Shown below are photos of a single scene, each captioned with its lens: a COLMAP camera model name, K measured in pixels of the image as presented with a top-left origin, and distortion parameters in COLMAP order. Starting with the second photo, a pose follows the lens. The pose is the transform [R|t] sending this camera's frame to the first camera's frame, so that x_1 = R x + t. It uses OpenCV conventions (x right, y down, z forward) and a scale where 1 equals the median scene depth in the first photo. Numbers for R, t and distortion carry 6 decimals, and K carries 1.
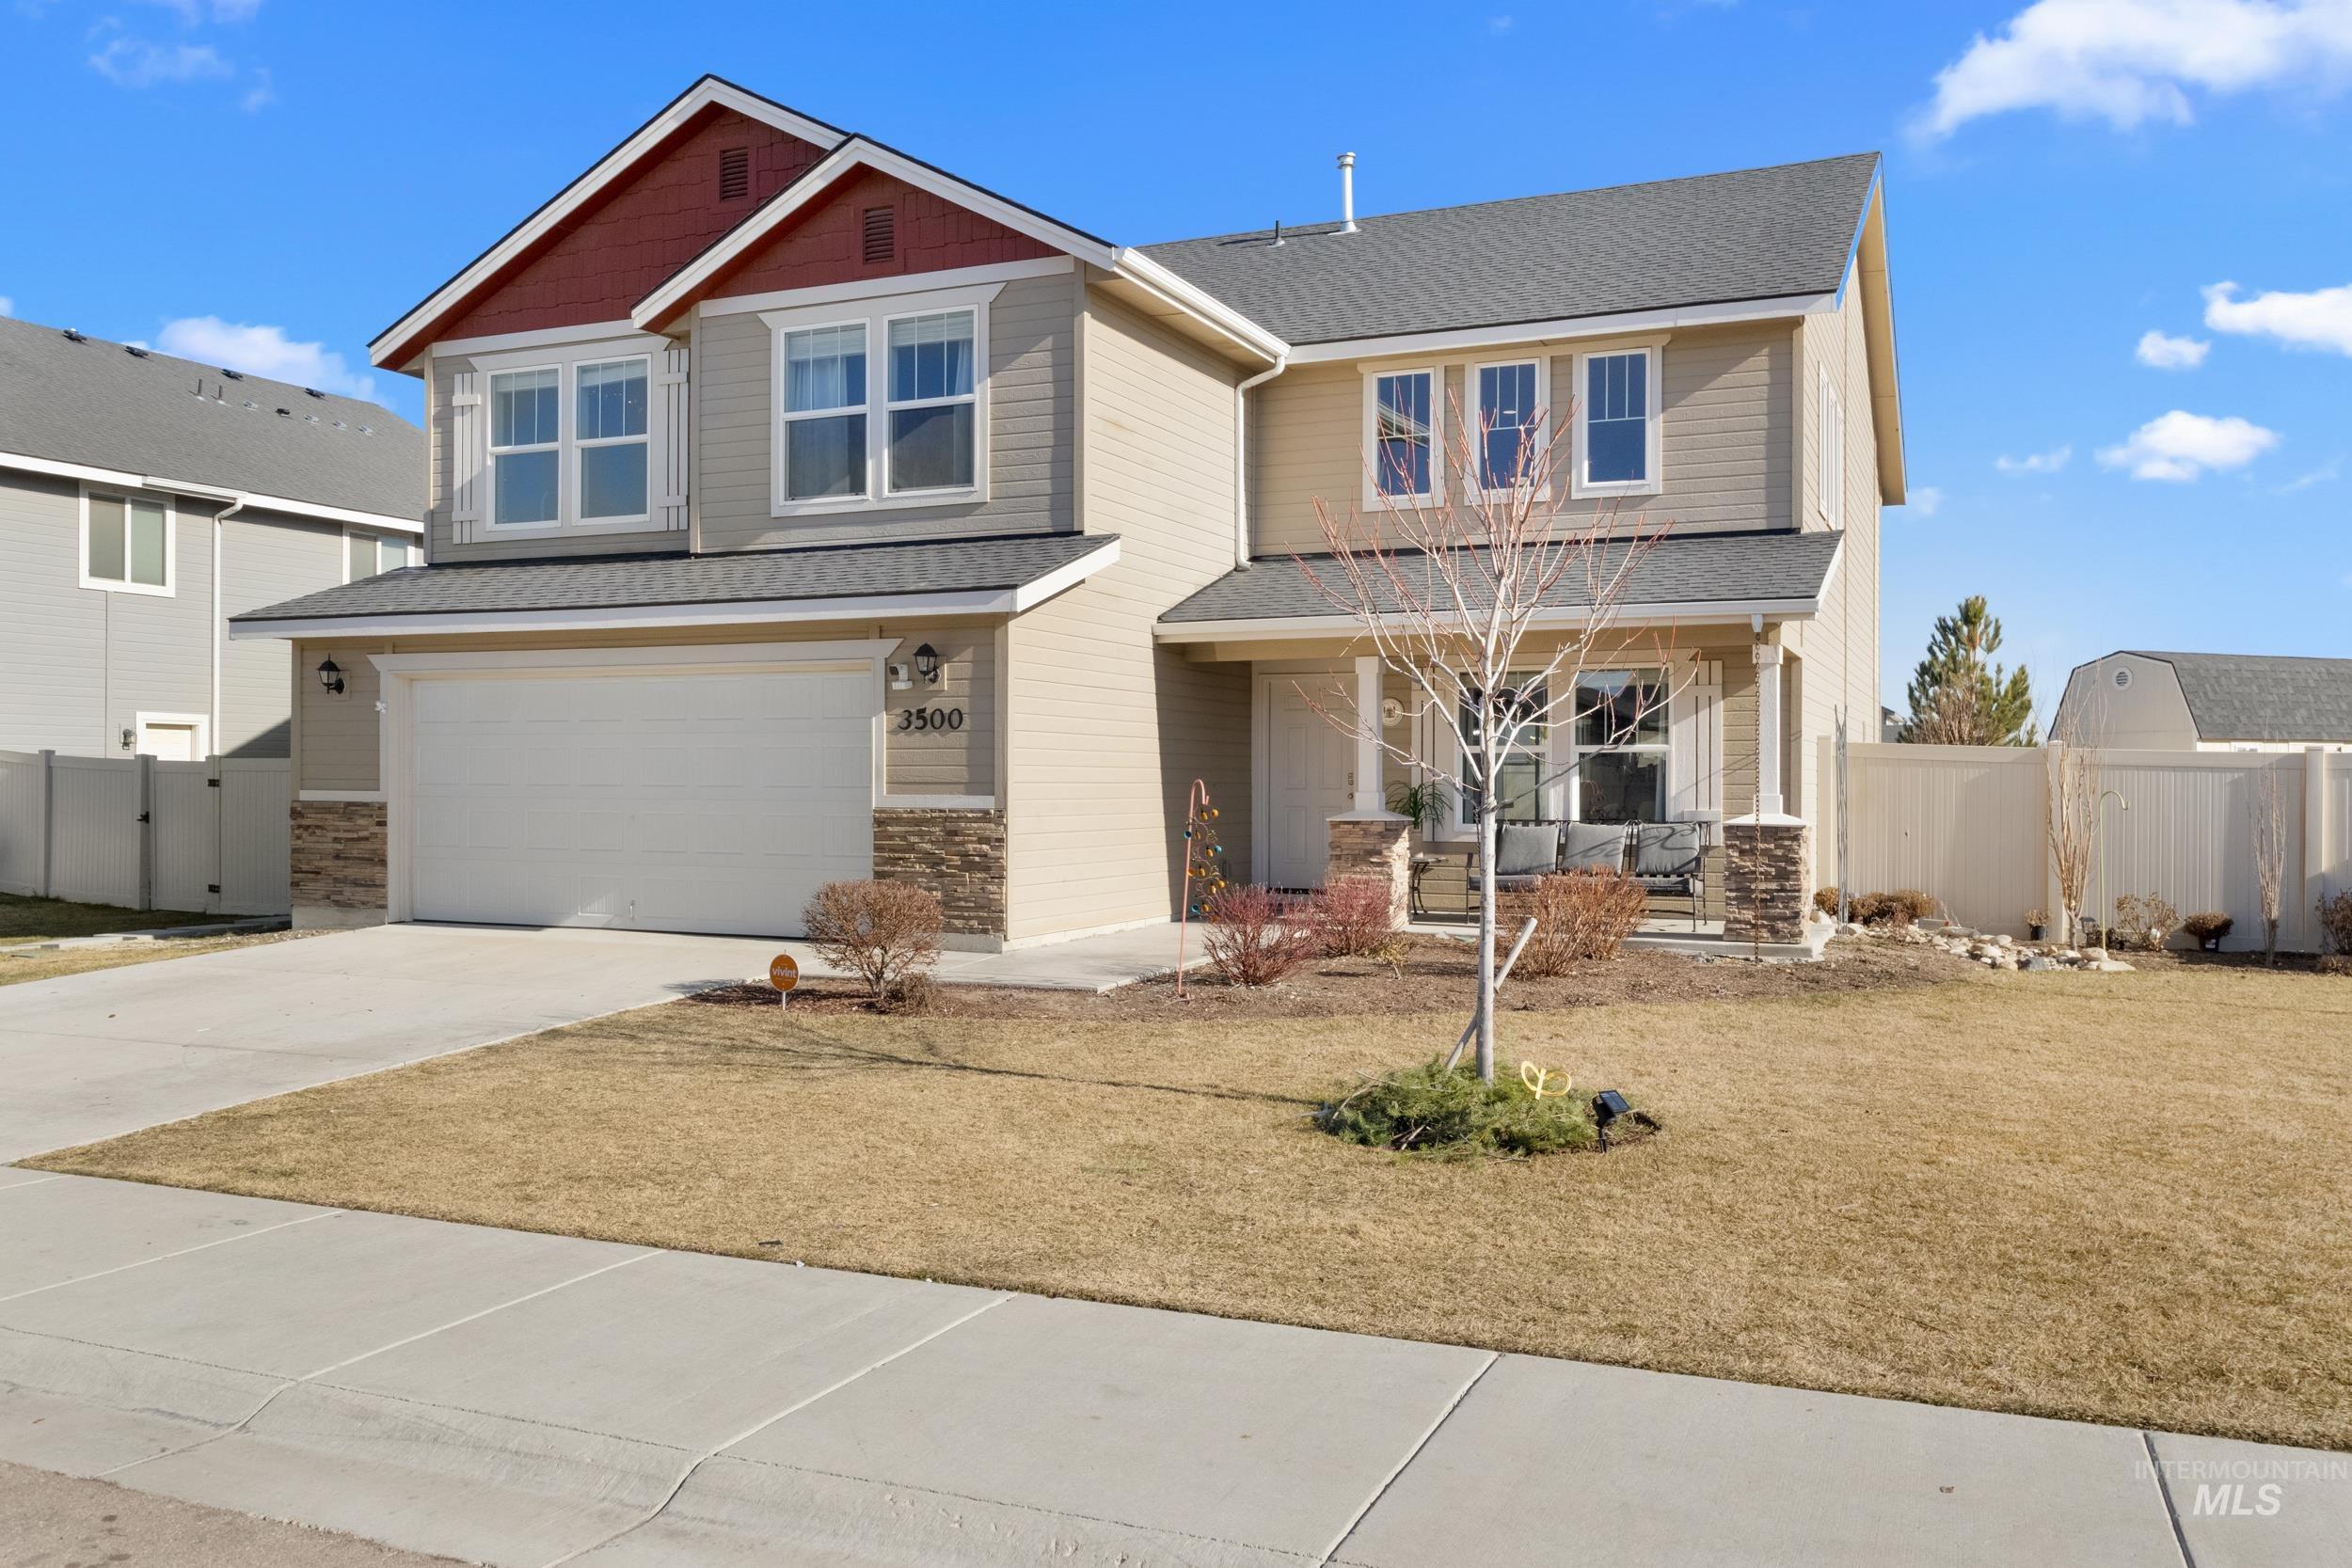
lens RADIAL K [[1966.7, 0, 1173.7], [0, 1966.7, 781.3], [0, 0, 1]] dist [0.004359, -0.006673]
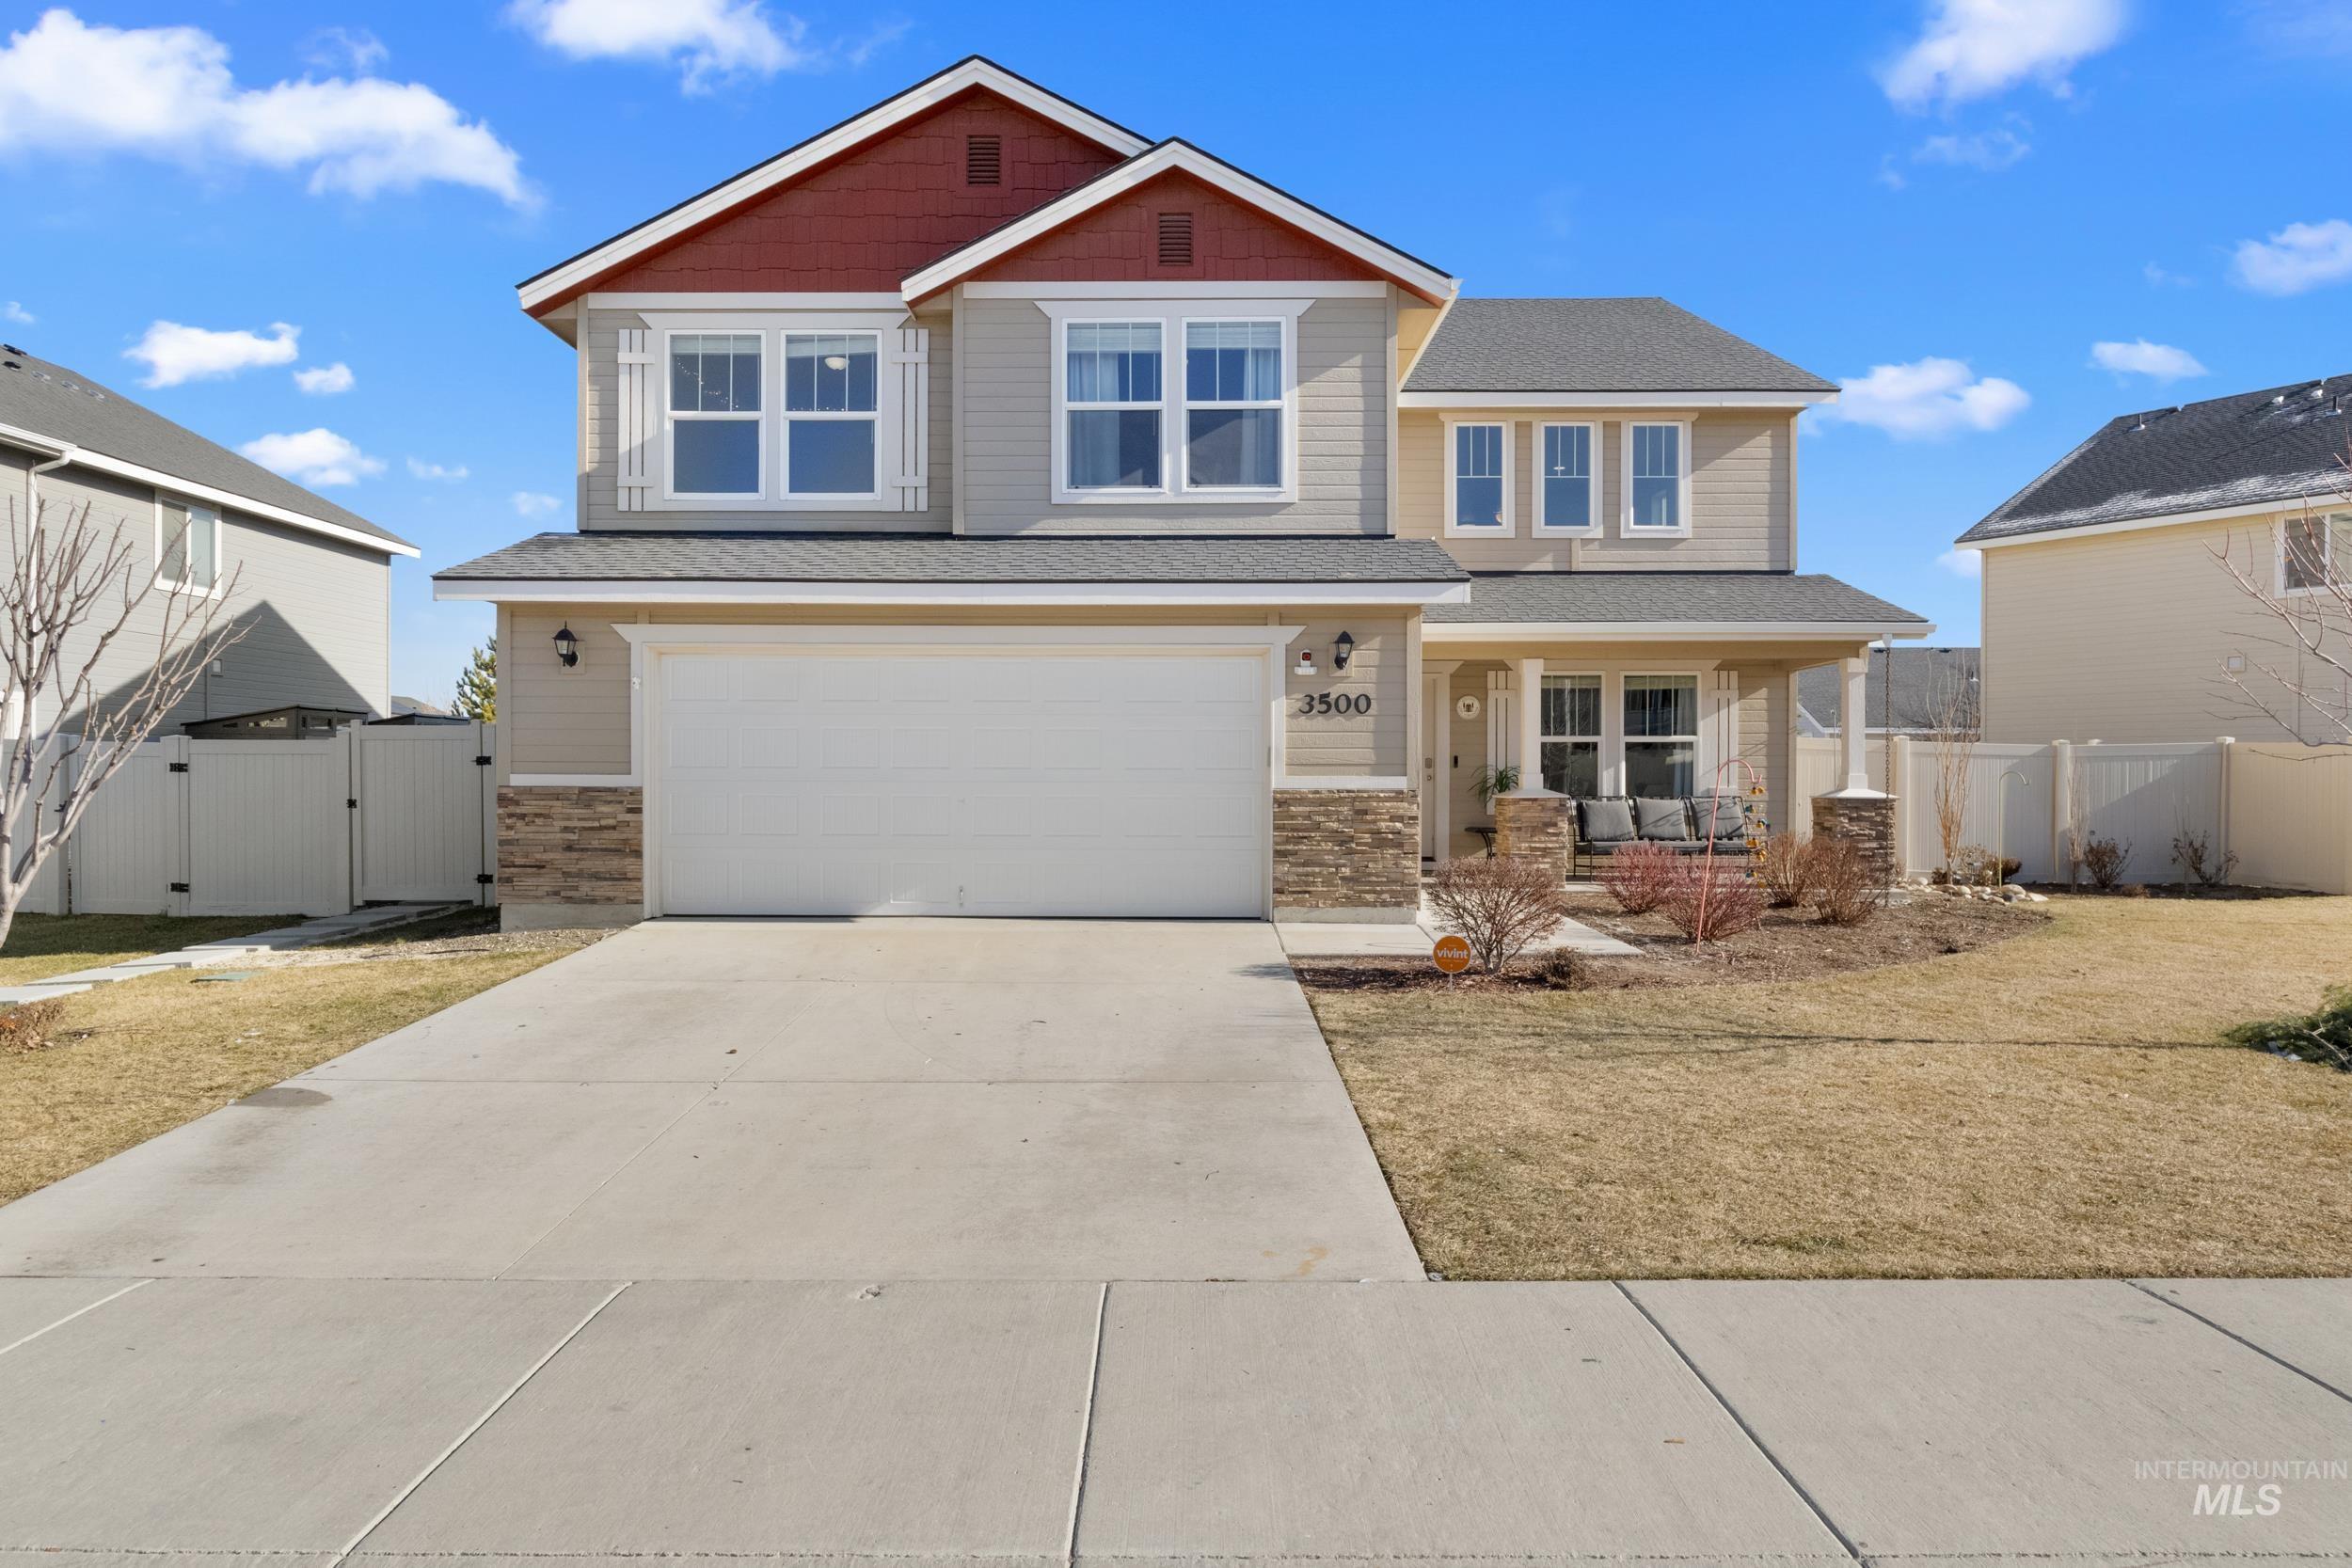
lens RADIAL K [[1482.2, 0, 1174.4], [0, 1482.2, 784.4], [0, 0, 1]] dist [-0.007046, 0.000270]
pose [[0.909728, -0.005053, 0.415173, -0.460085], [0.001246, 0.999955, 0.009440, 0.003296], [-0.415202, -0.008071, 0.909693, 0.274377]]
